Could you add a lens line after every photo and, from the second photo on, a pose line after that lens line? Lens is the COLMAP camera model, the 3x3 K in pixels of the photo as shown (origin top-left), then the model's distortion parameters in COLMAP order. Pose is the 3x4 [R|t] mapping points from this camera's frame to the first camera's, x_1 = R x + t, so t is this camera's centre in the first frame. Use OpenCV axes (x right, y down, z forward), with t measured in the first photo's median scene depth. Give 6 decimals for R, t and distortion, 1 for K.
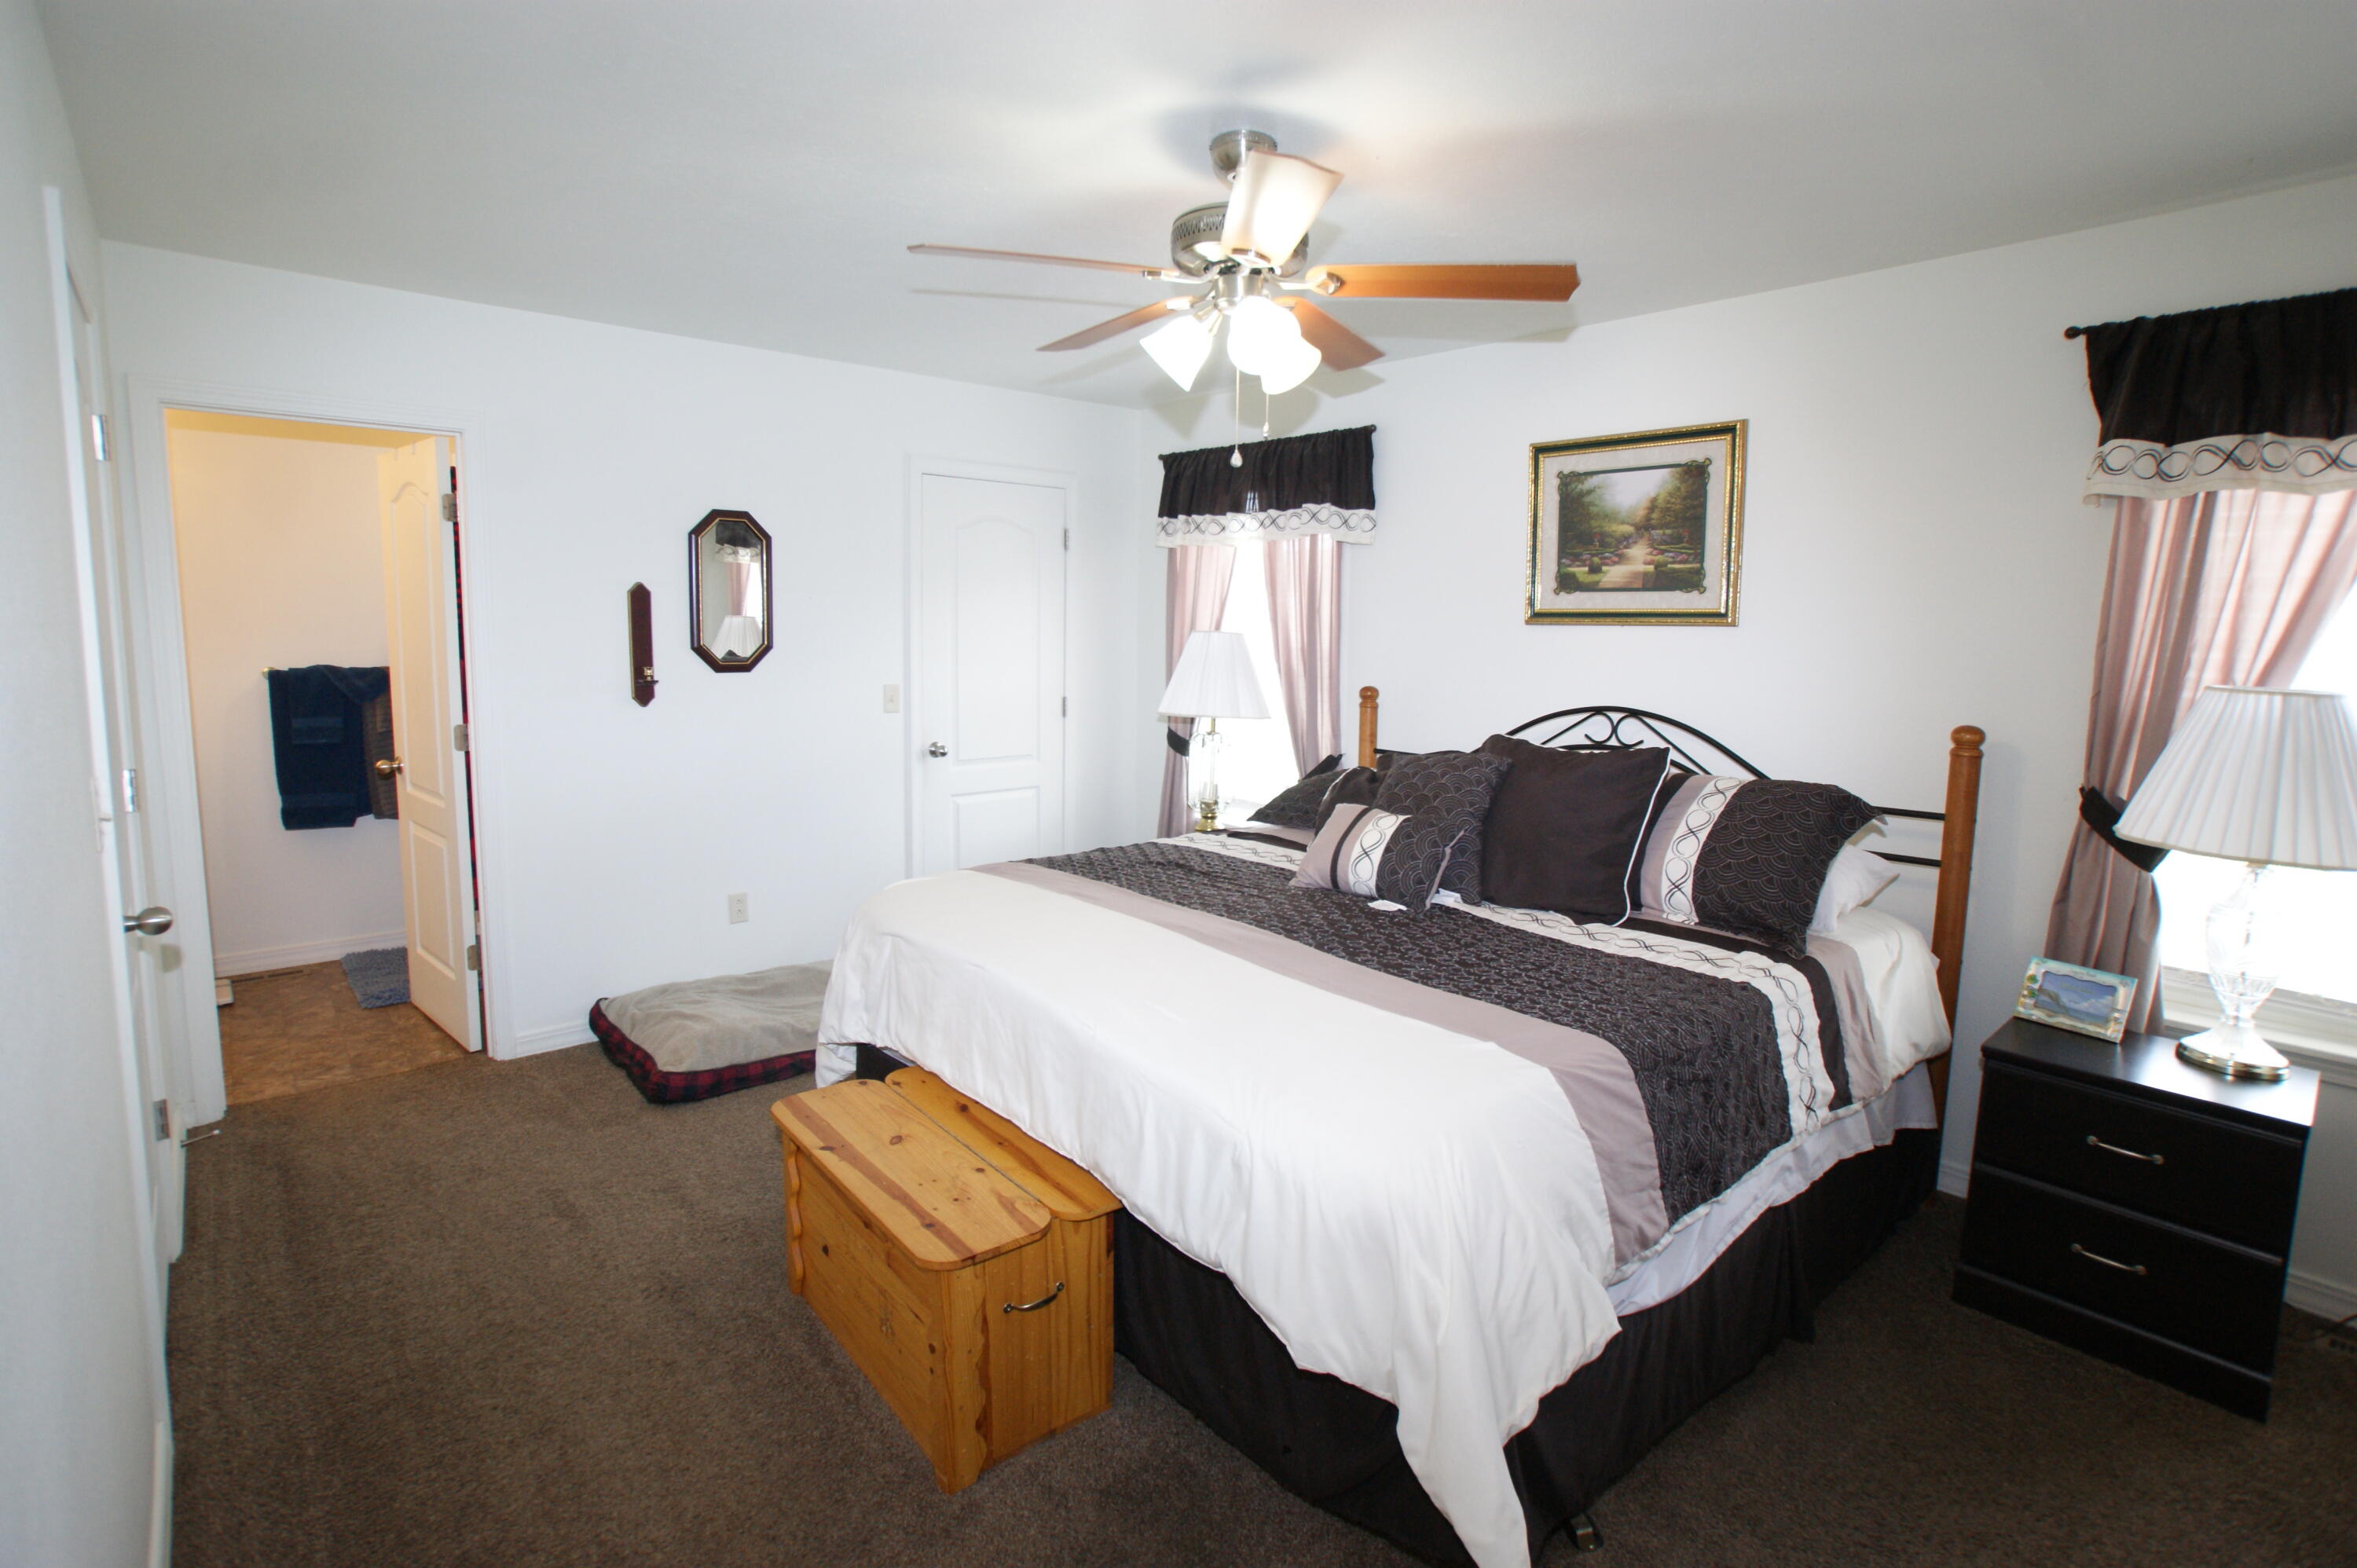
lens RADIAL K [[1113.1, 0, 1178.5], [0, 1113.1, 784.0], [0, 0, 1]] dist [-0.023287, 0.000211]
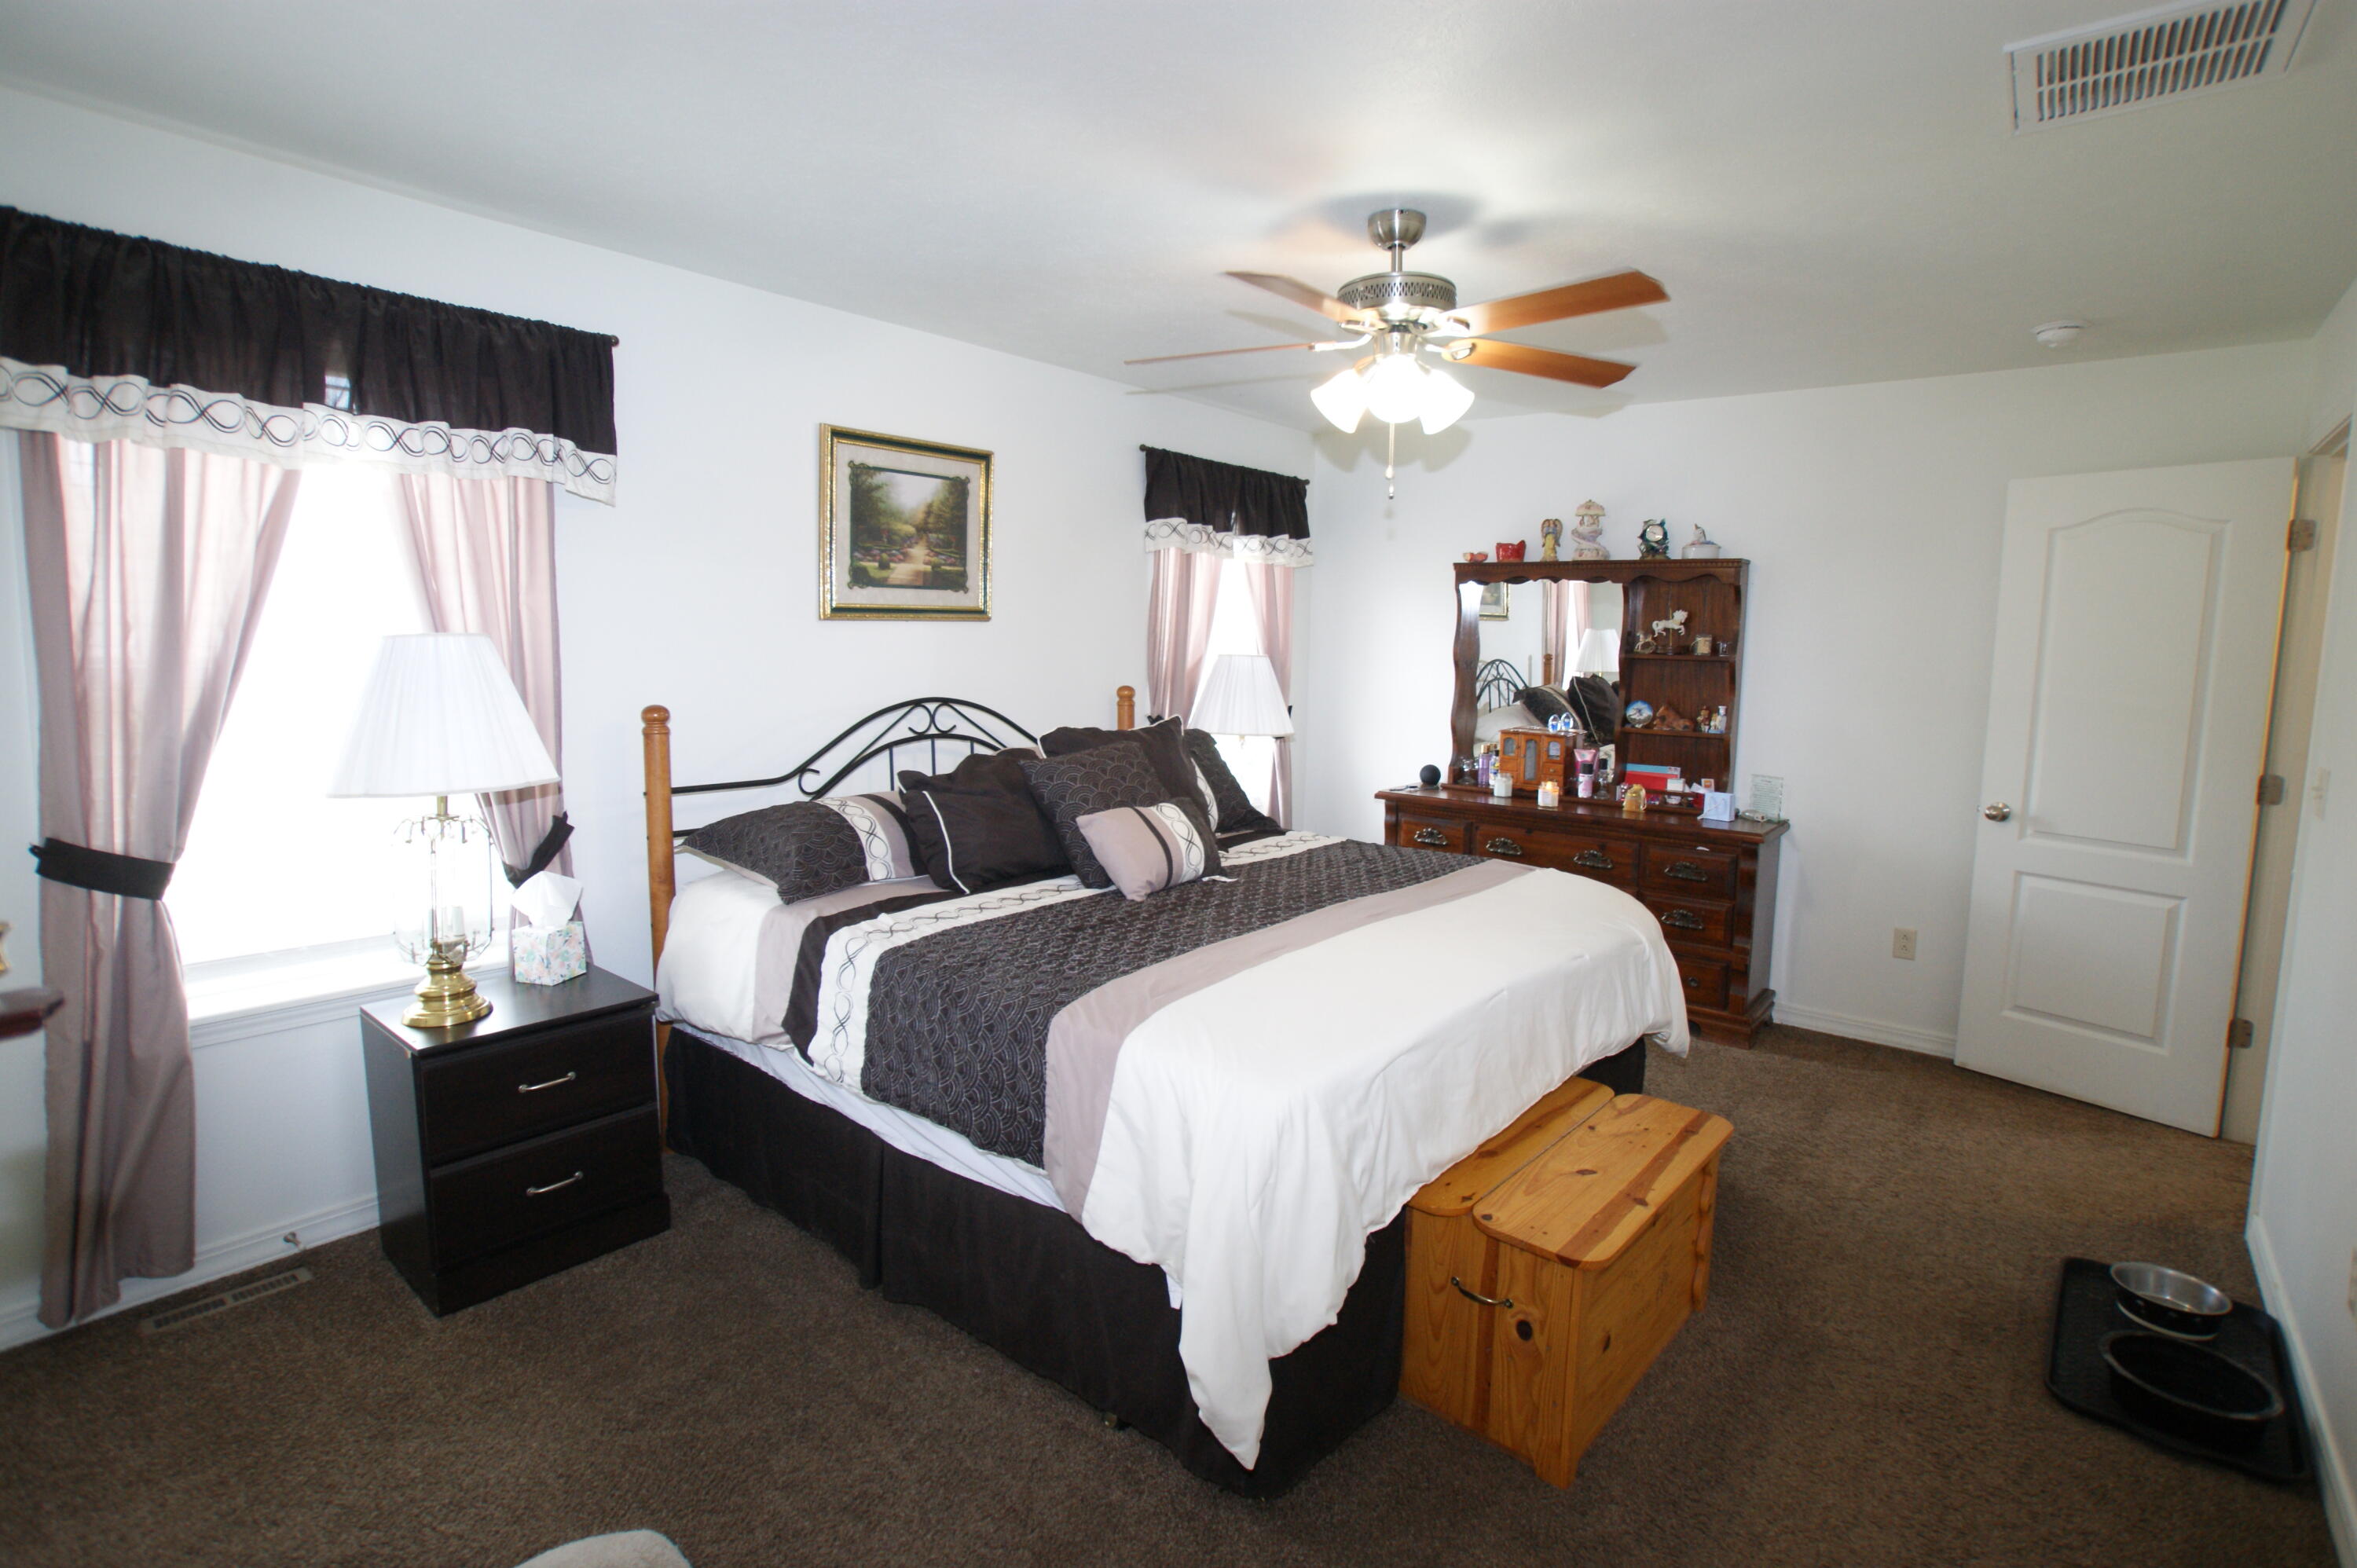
lens RADIAL K [[1145.5, 0, 1178.5], [0, 1145.5, 784.0], [0, 0, 1]] dist [-0.002781, -0.000446]
pose [[-0.148914, -0.166863, 0.974670, -0.726490], [0.109790, 0.976776, 0.183998, -0.163690], [-0.982736, 0.134408, -0.127135, 0.907372]]
